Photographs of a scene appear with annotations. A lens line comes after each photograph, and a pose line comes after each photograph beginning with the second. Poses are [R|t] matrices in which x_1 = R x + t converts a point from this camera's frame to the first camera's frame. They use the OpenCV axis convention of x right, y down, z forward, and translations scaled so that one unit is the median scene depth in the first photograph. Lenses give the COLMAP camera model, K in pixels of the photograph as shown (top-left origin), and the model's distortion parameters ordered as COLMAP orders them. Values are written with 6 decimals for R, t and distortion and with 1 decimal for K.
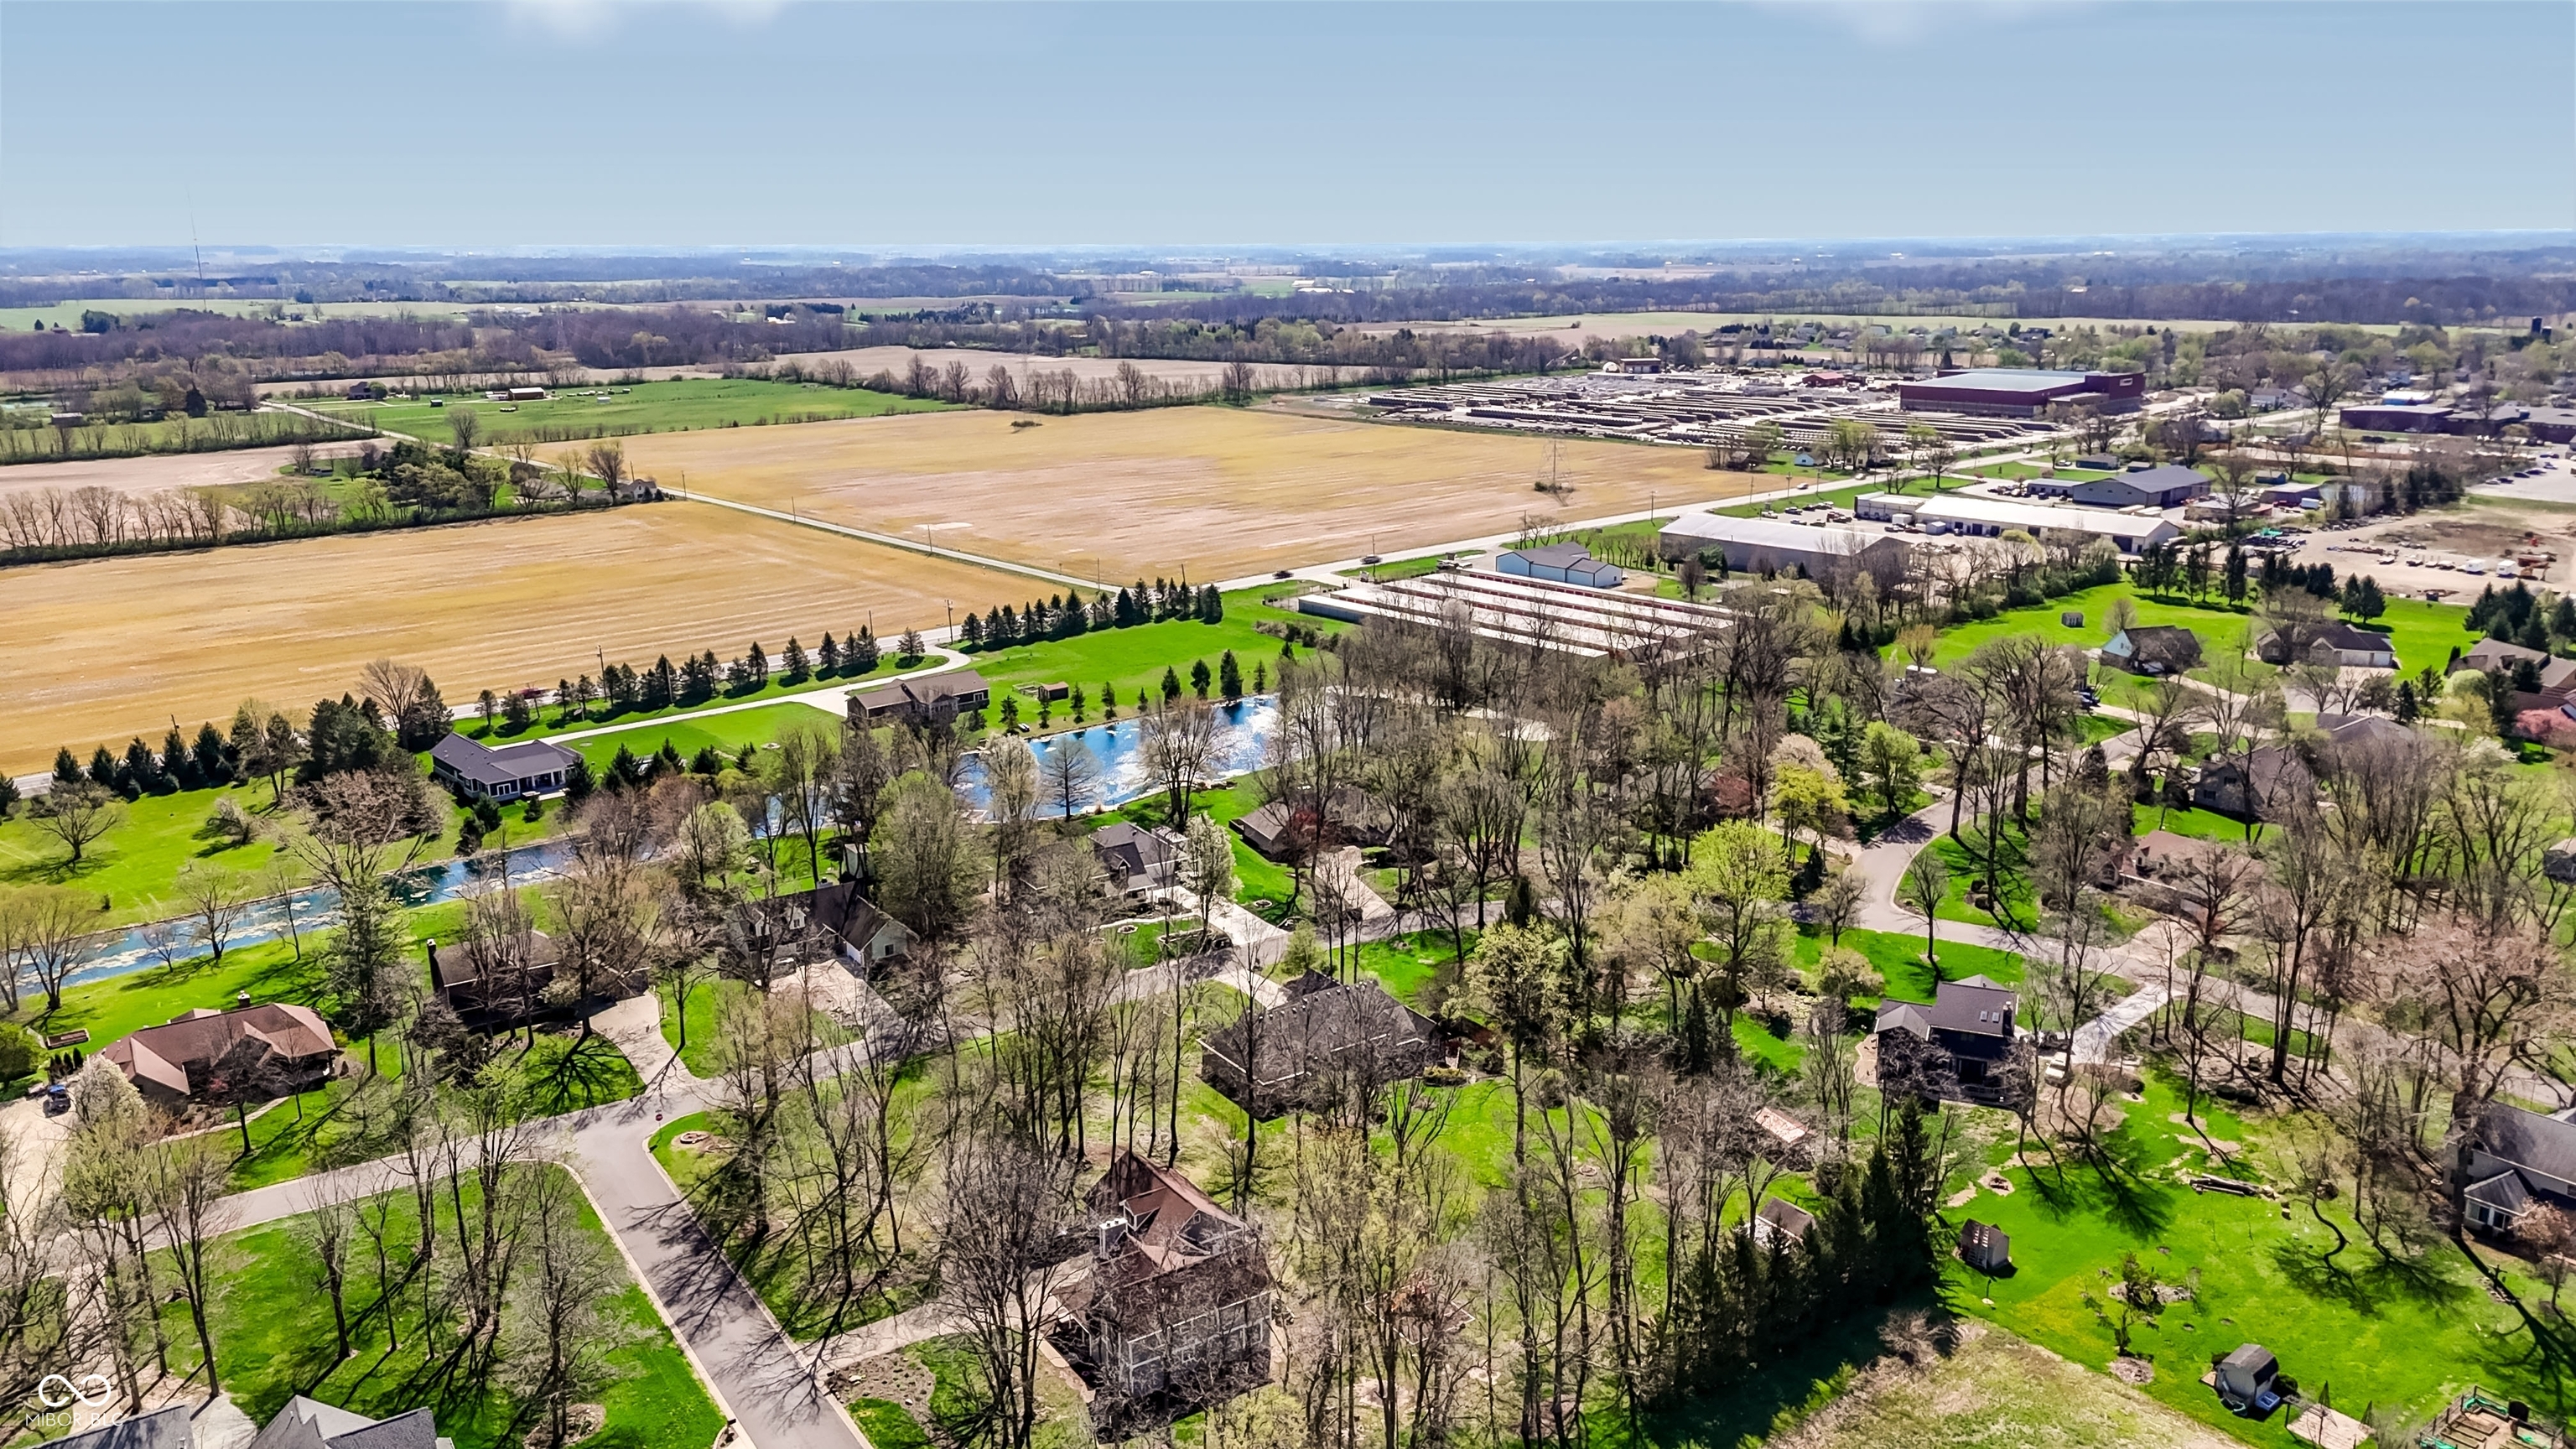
lens RADIAL K [[1874.4, 0, 1303.1], [0, 1874.4, 735.6], [0, 0, 1]] dist [0.092531, -0.098689]
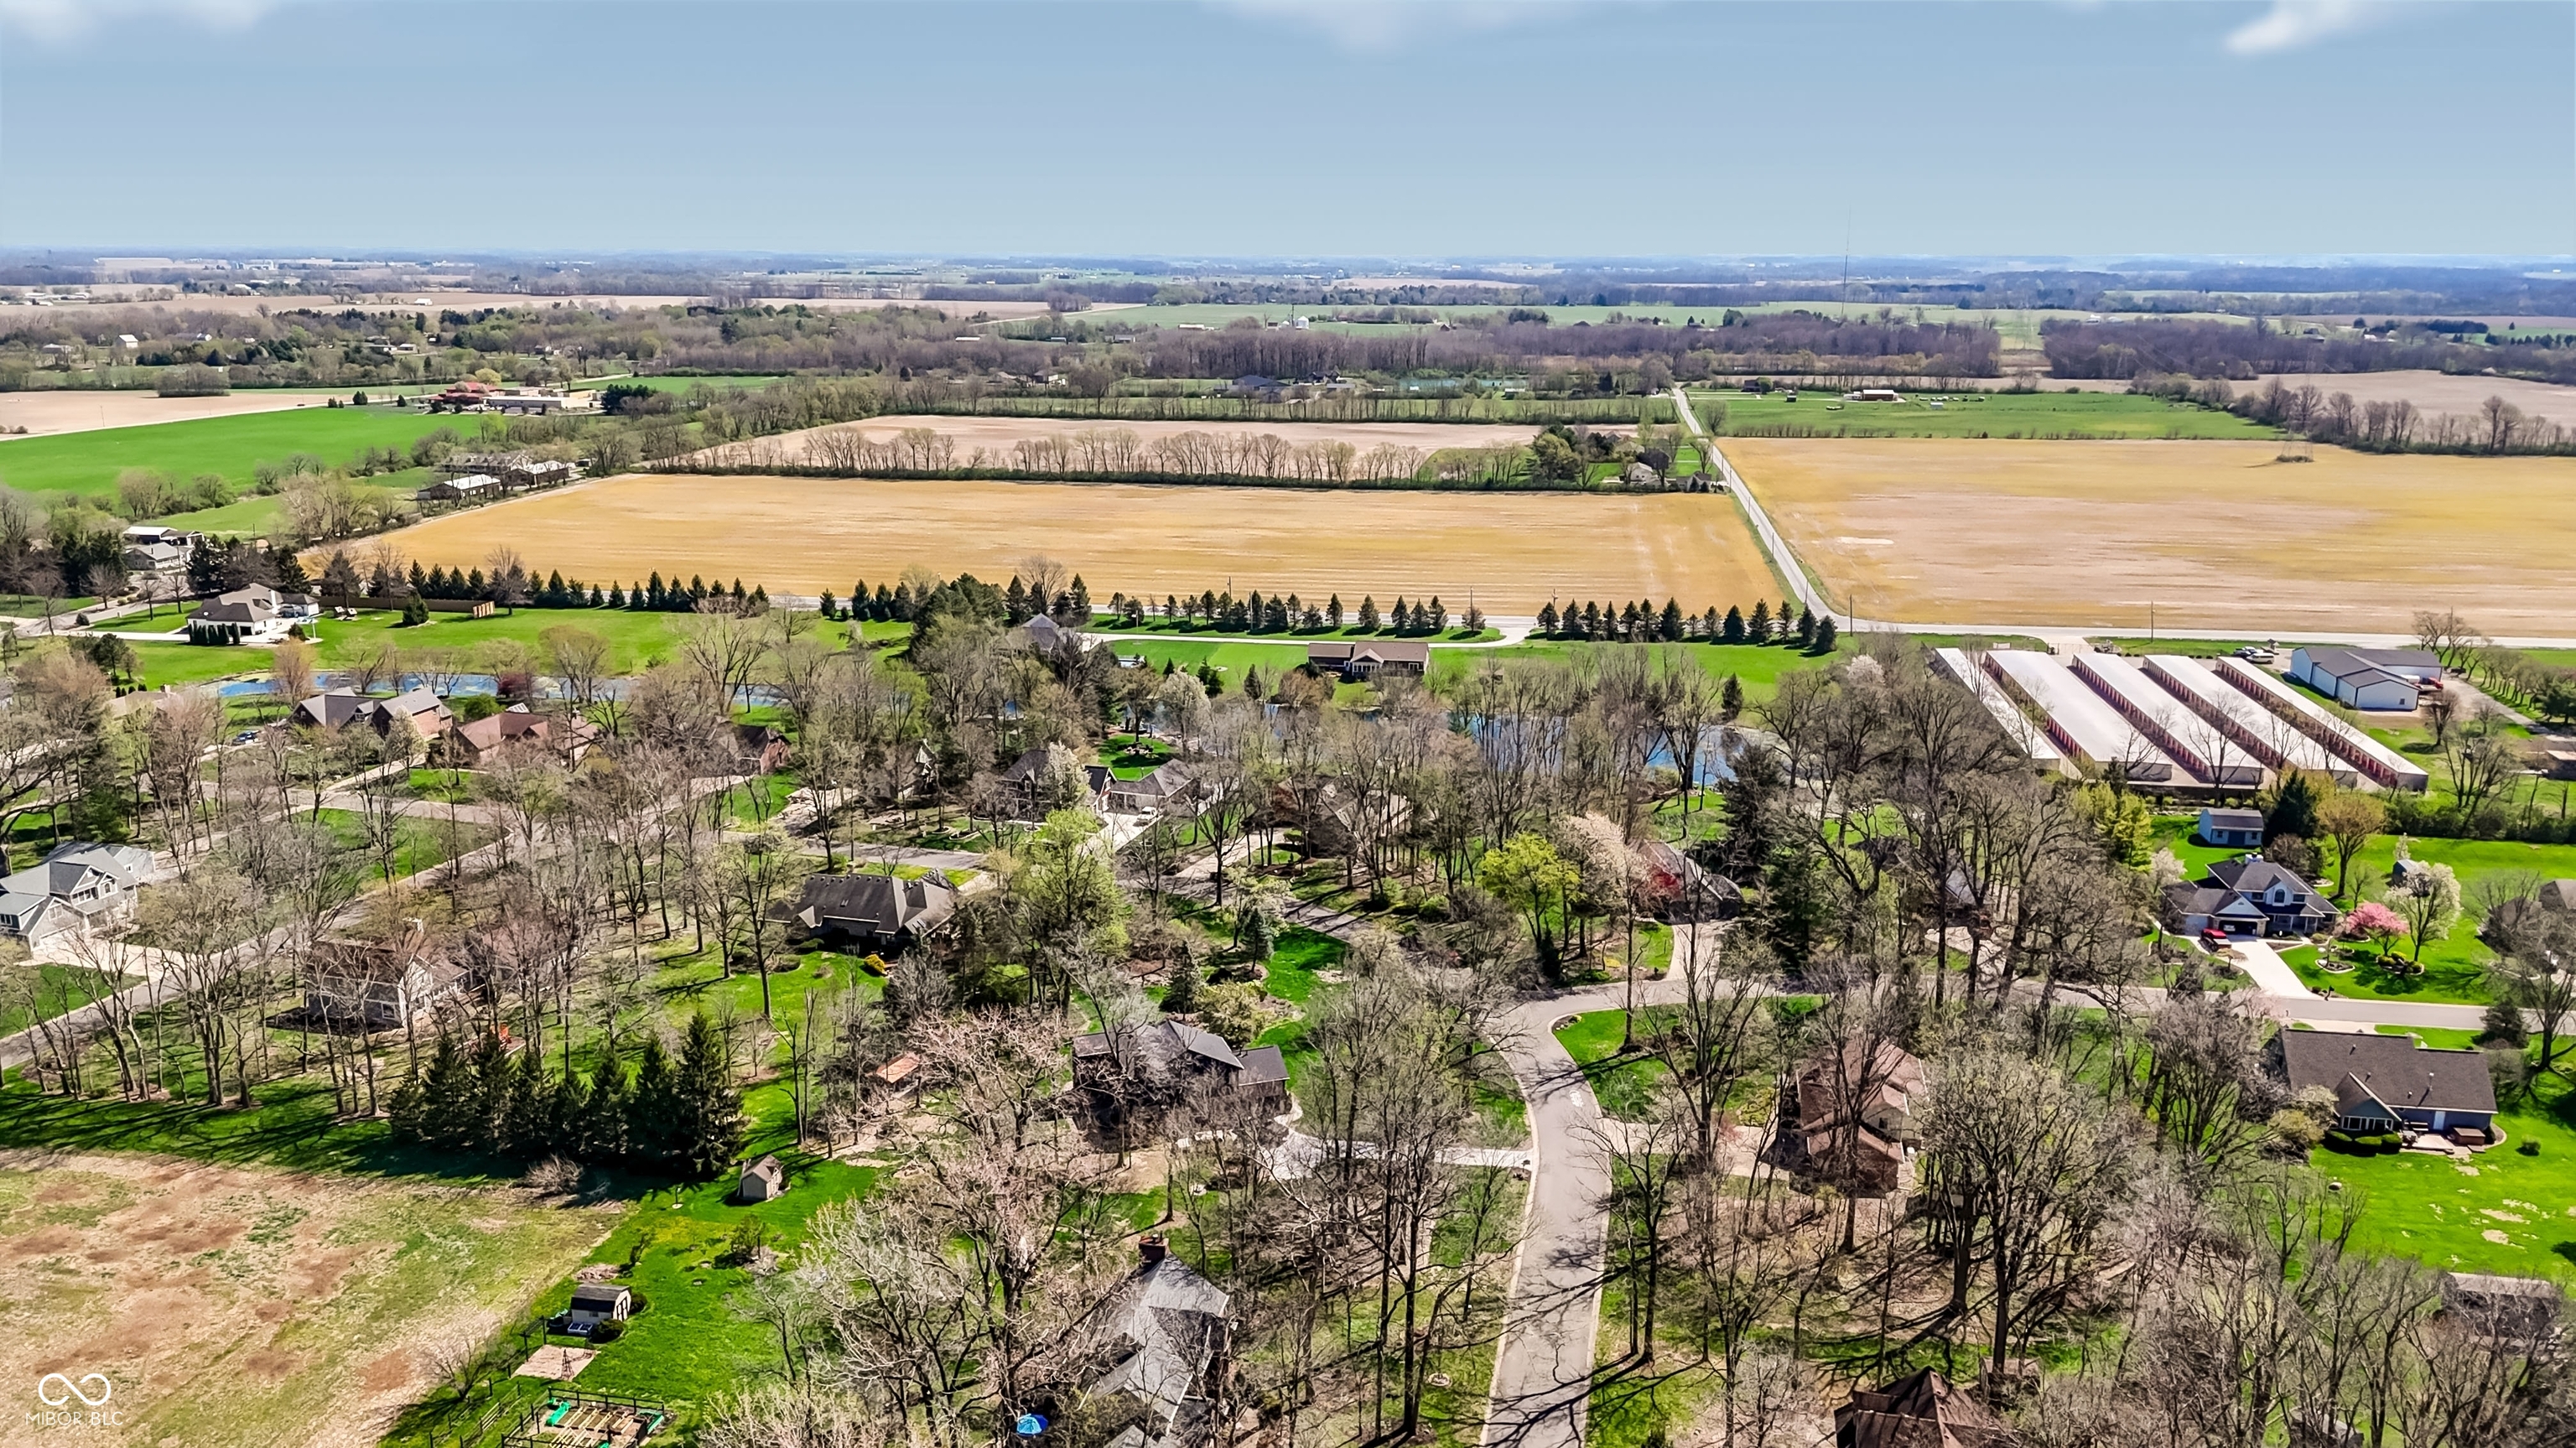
lens RADIAL K [[1874.3, 0, 1299.1], [0, 1874.3, 751.7], [0, 0, 1]] dist [0.092531, -0.098689]
pose [[0.644671, 0.206584, -0.736018, 0.264925], [-0.204096, 0.974358, 0.094715, -0.027558], [0.736712, 0.089158, 0.670303, 0.097613]]
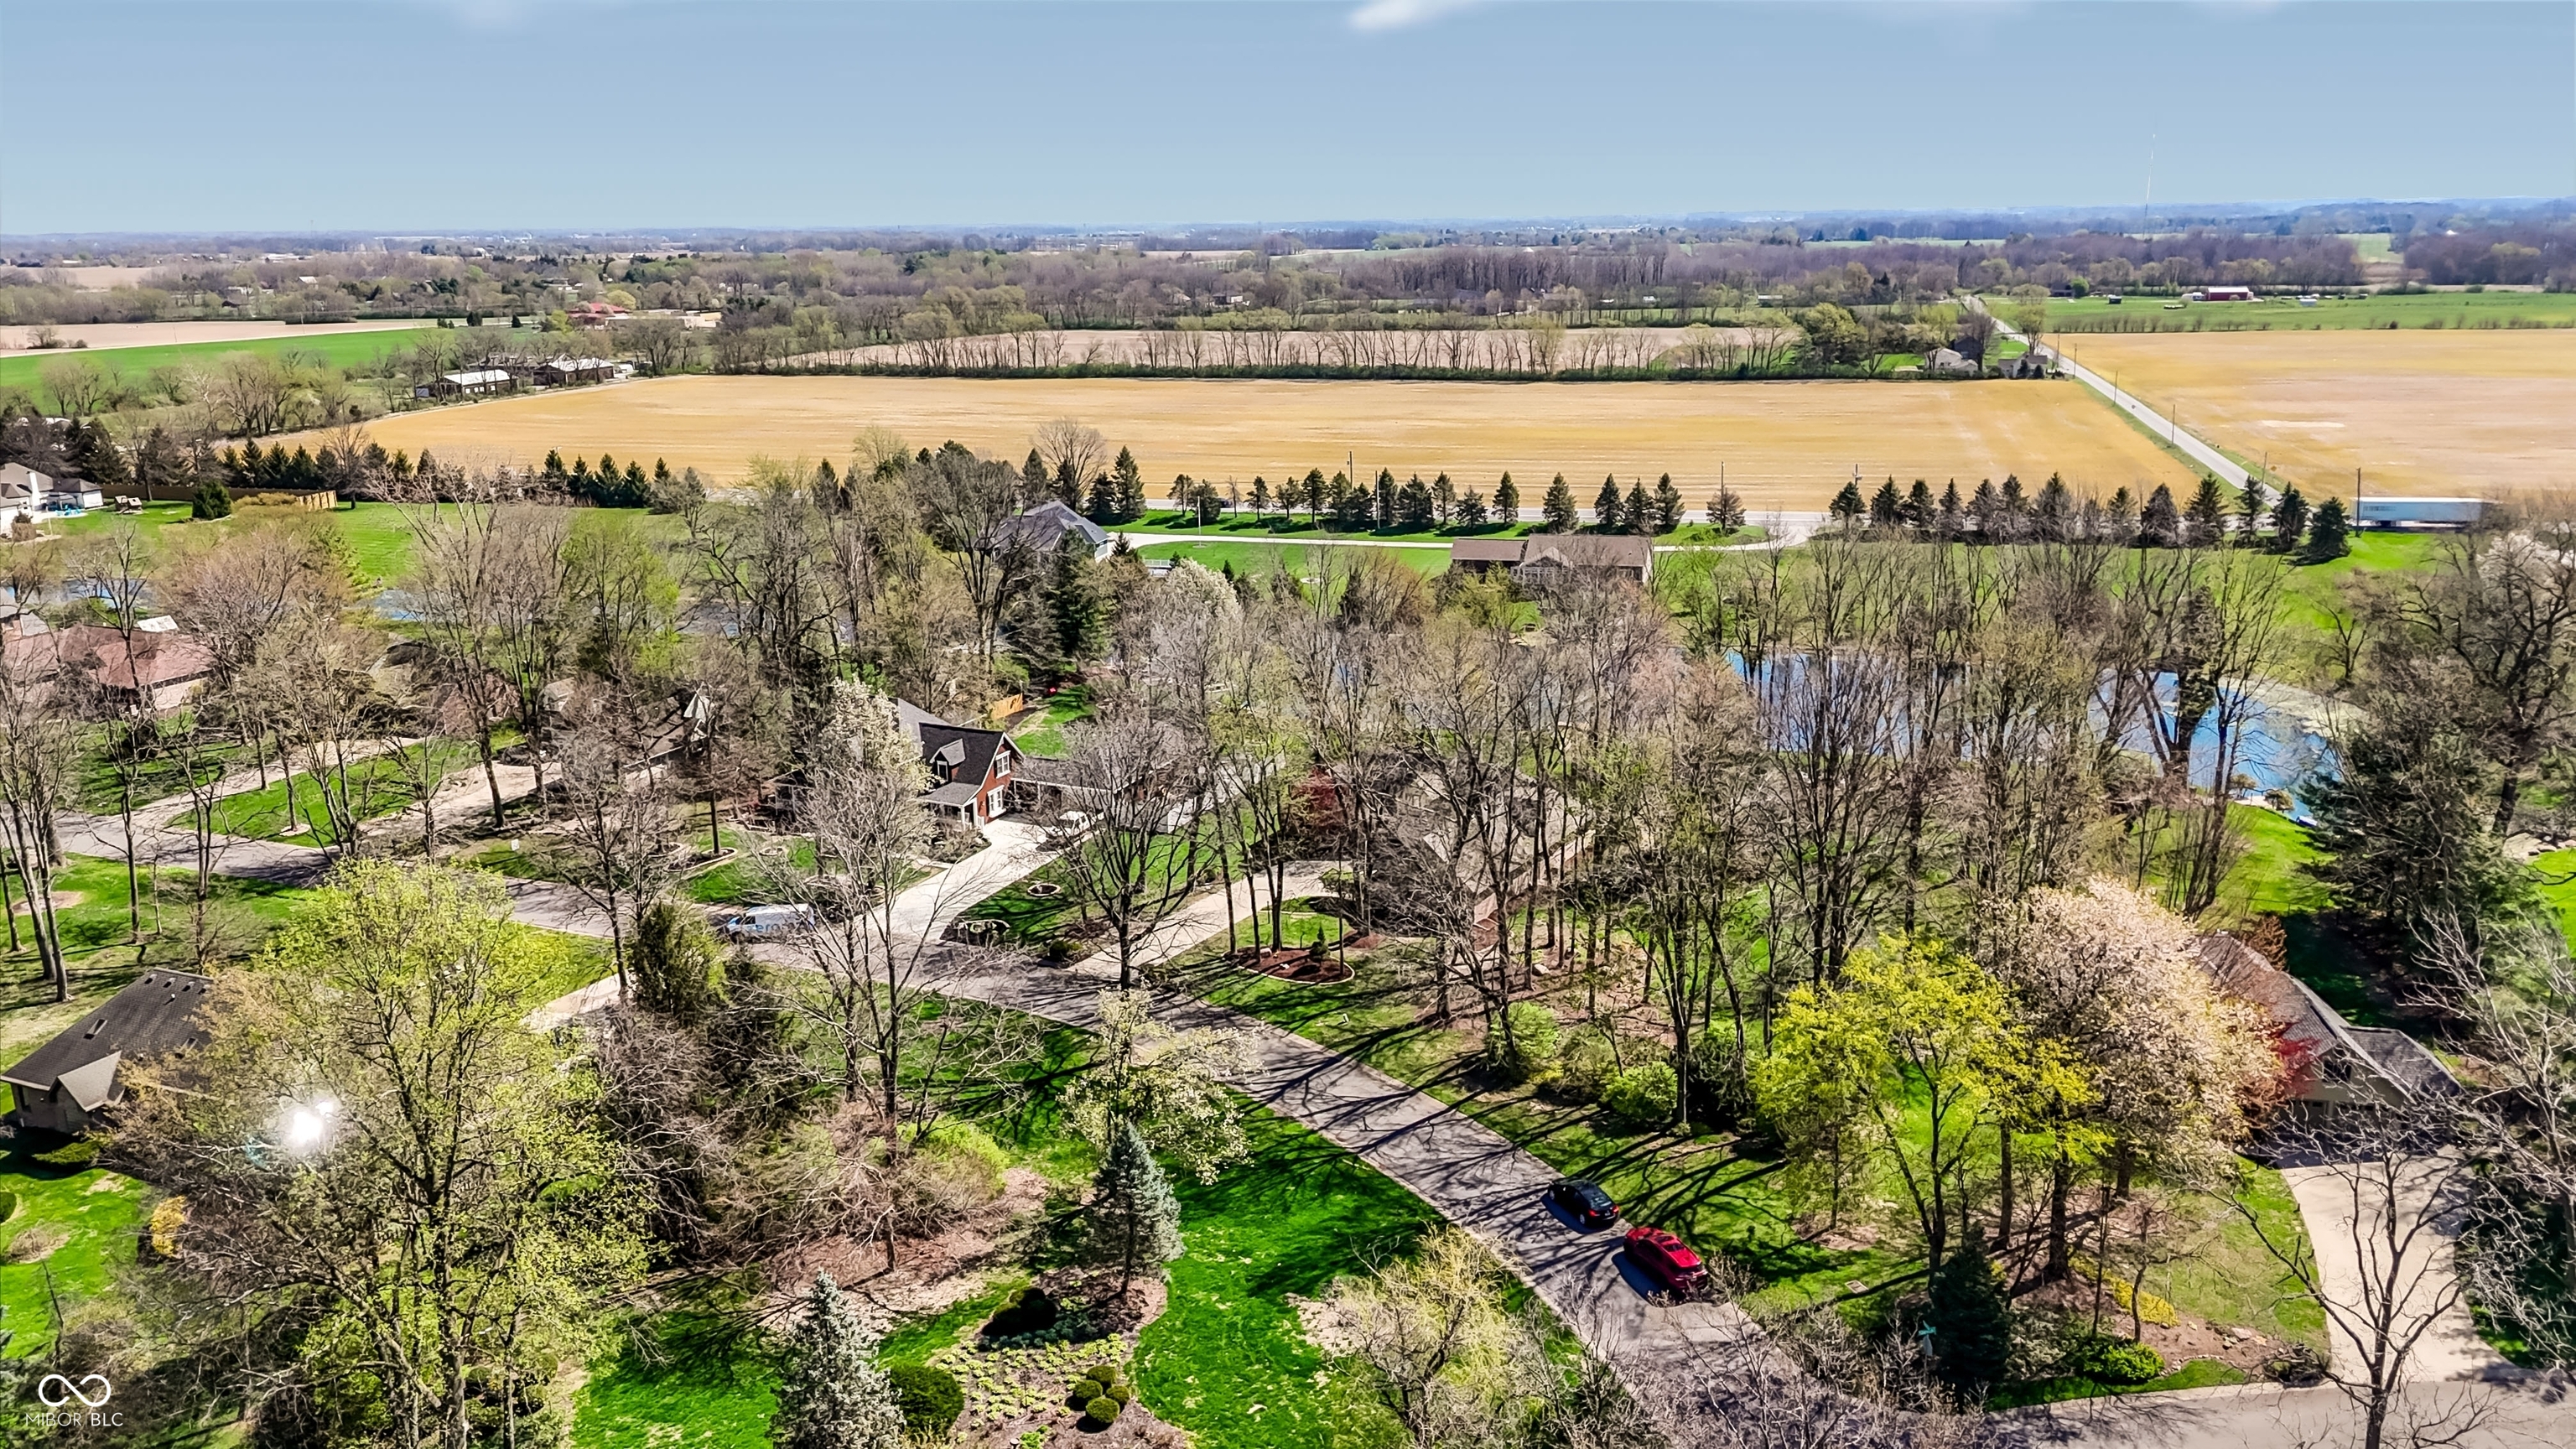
lens RADIAL K [[1874.4, 0, 1287.3], [0, 1874.4, 744.7], [0, 0, 1]] dist [0.092531, -0.098689]
pose [[0.543639, 0.224306, -0.808791, 0.139337], [-0.203869, 0.970059, 0.131999, -0.011582], [0.814183, 0.093128, 0.573091, 0.231877]]
